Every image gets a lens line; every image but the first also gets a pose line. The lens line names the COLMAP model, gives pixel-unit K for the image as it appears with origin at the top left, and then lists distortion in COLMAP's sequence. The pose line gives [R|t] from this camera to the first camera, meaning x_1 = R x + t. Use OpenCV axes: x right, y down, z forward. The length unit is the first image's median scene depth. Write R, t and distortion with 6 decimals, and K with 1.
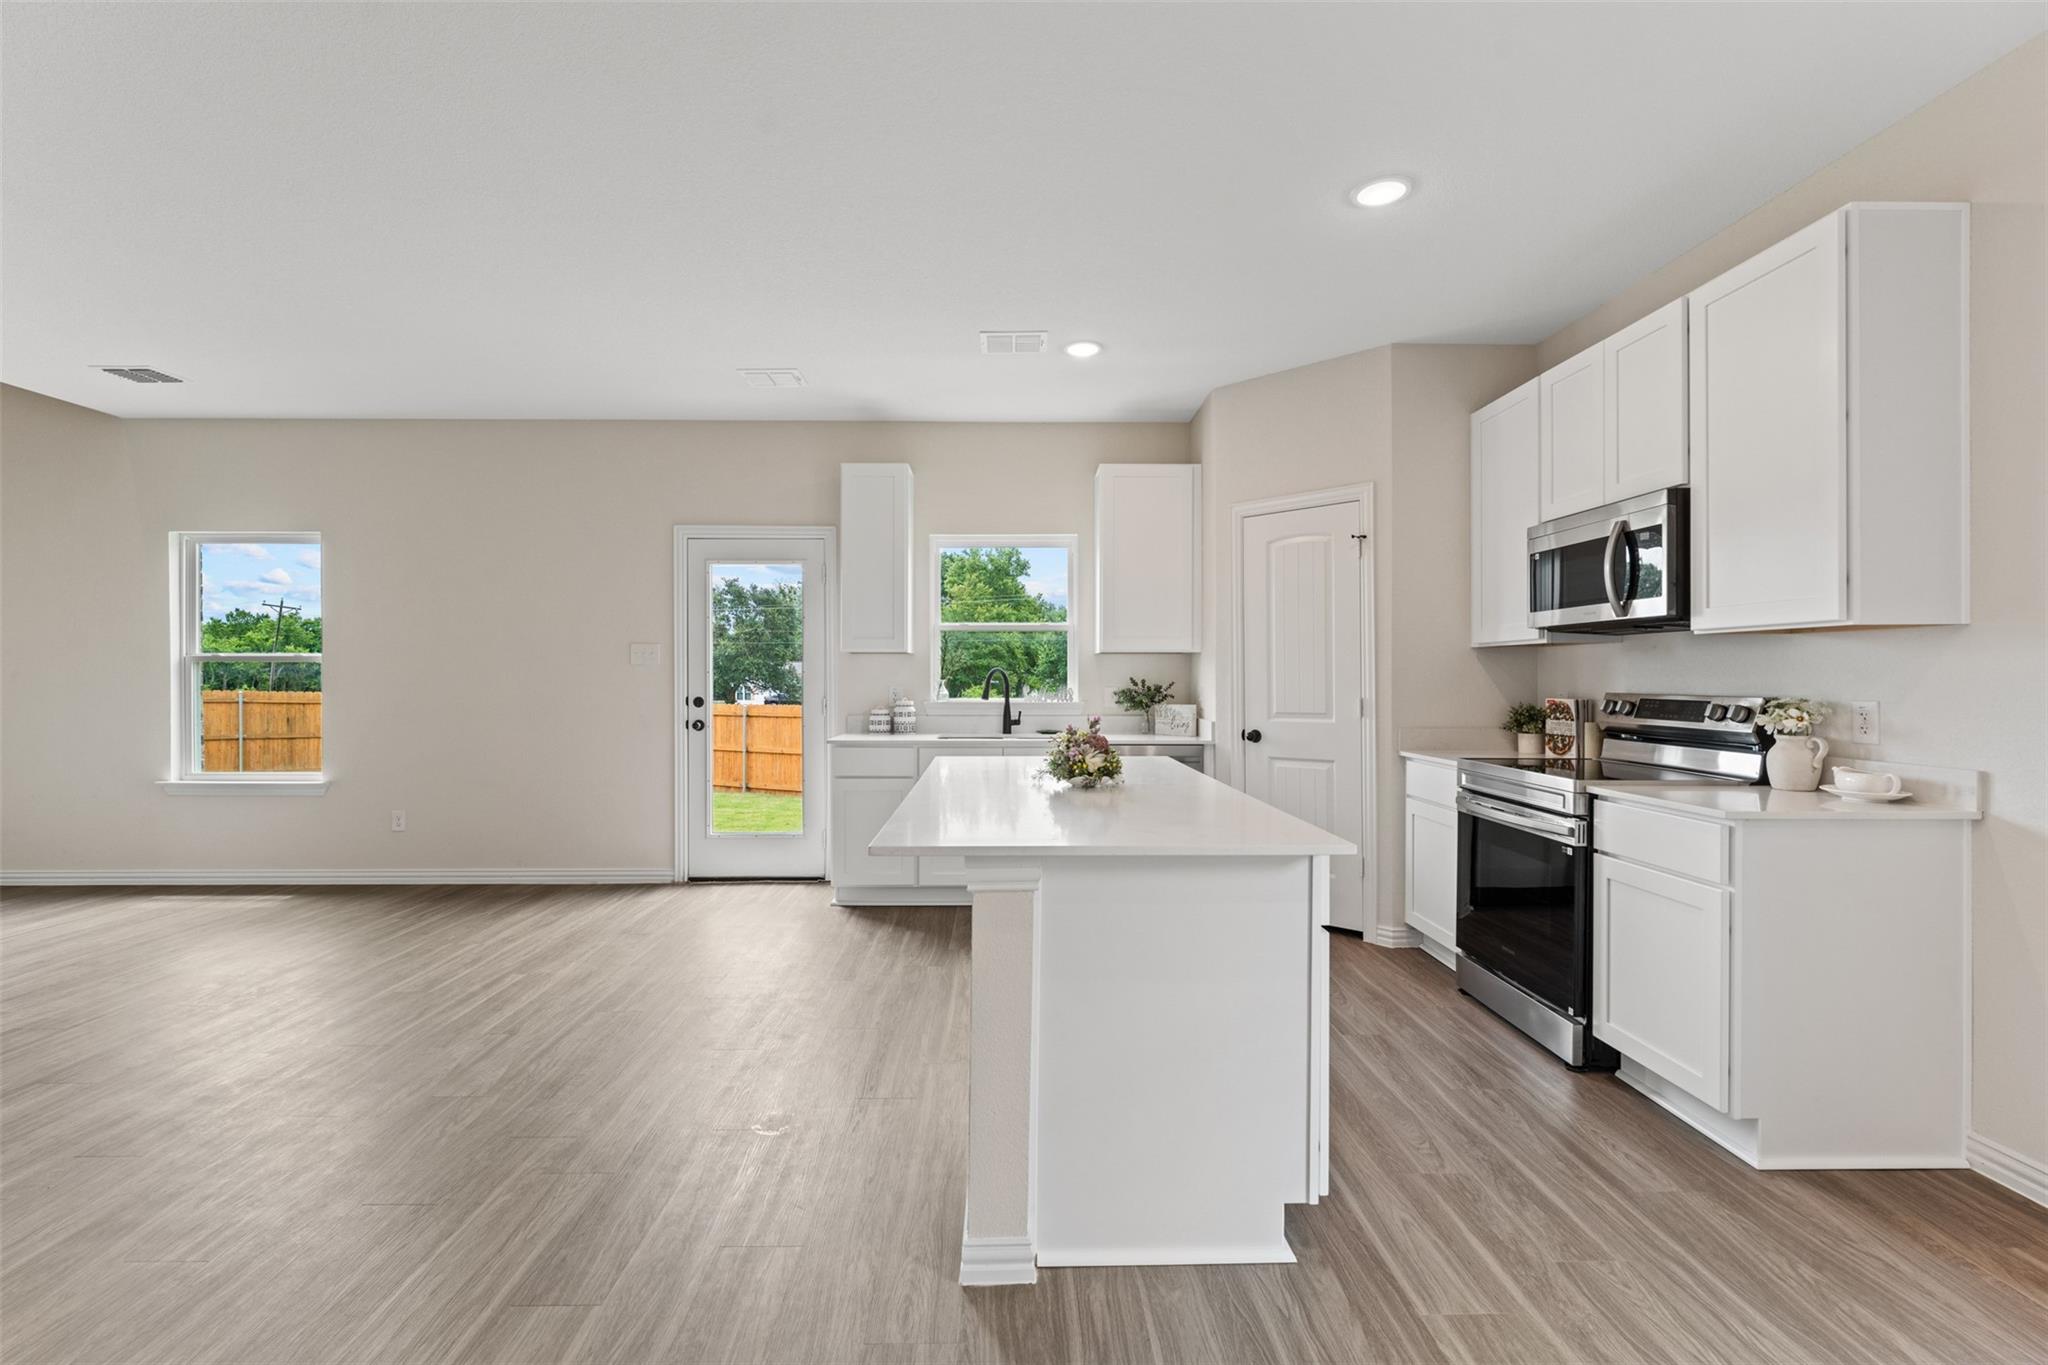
lens RADIAL K [[909.5, 0, 1024.0], [0, 909.5, 682.5], [0, 0, 1]] dist [0.003186, -0.000012]
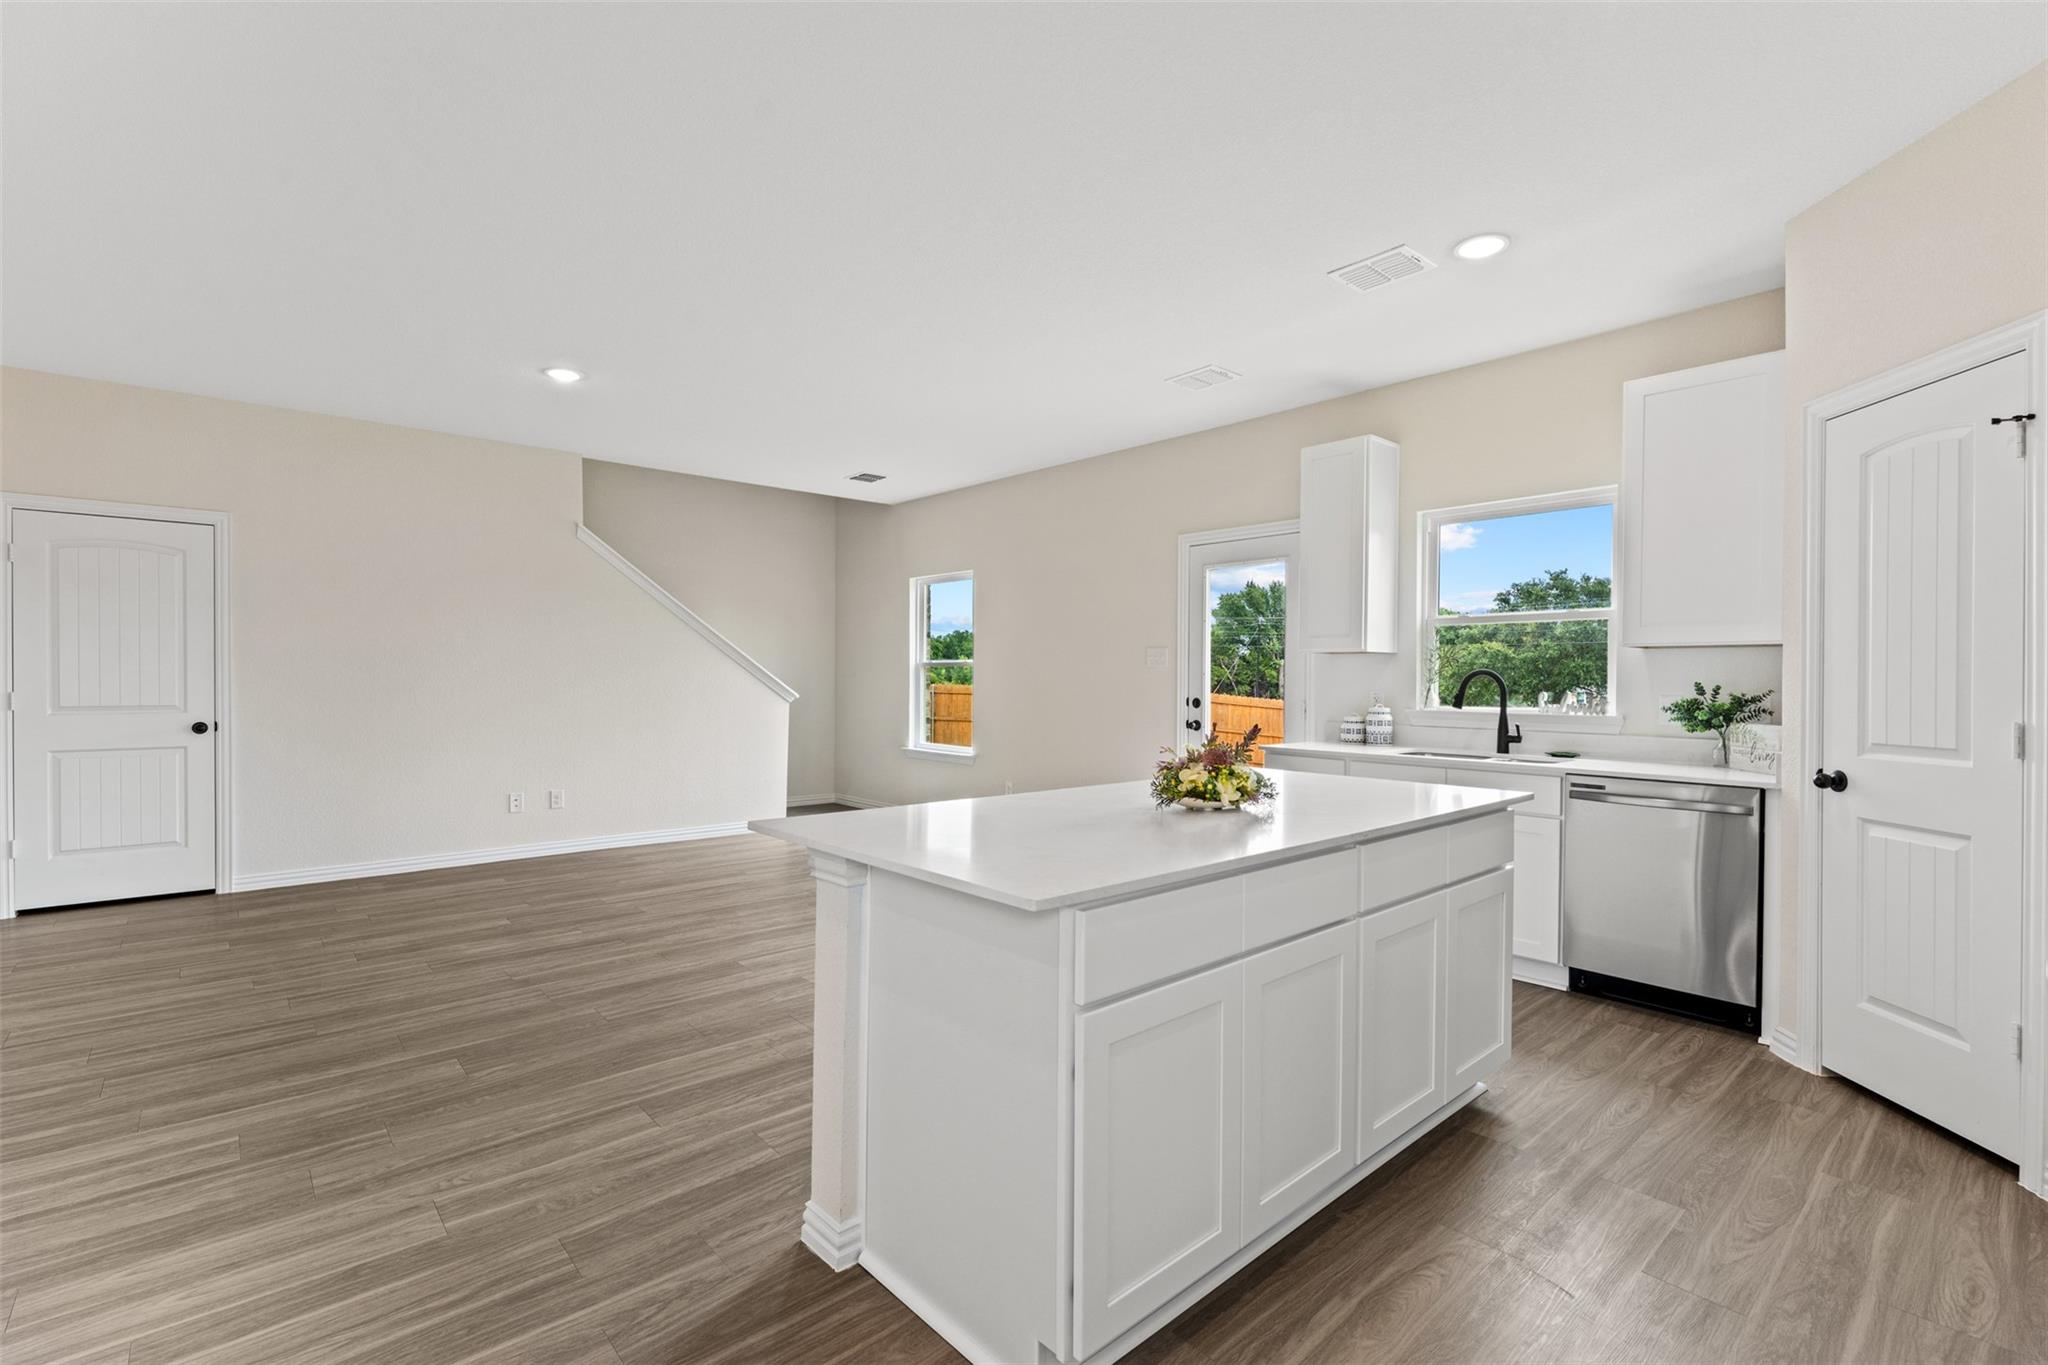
lens RADIAL K [[925.1, 0, 1024.0], [0, 925.1, 682.5], [0, 0, 1]] dist [-0.000274, -0.000705]
pose [[0.649215, 0.008300, -0.760559, 0.319198], [-0.011465, 0.999934, 0.001125, -0.000764], [0.760518, 0.007990, 0.649268, 0.166322]]
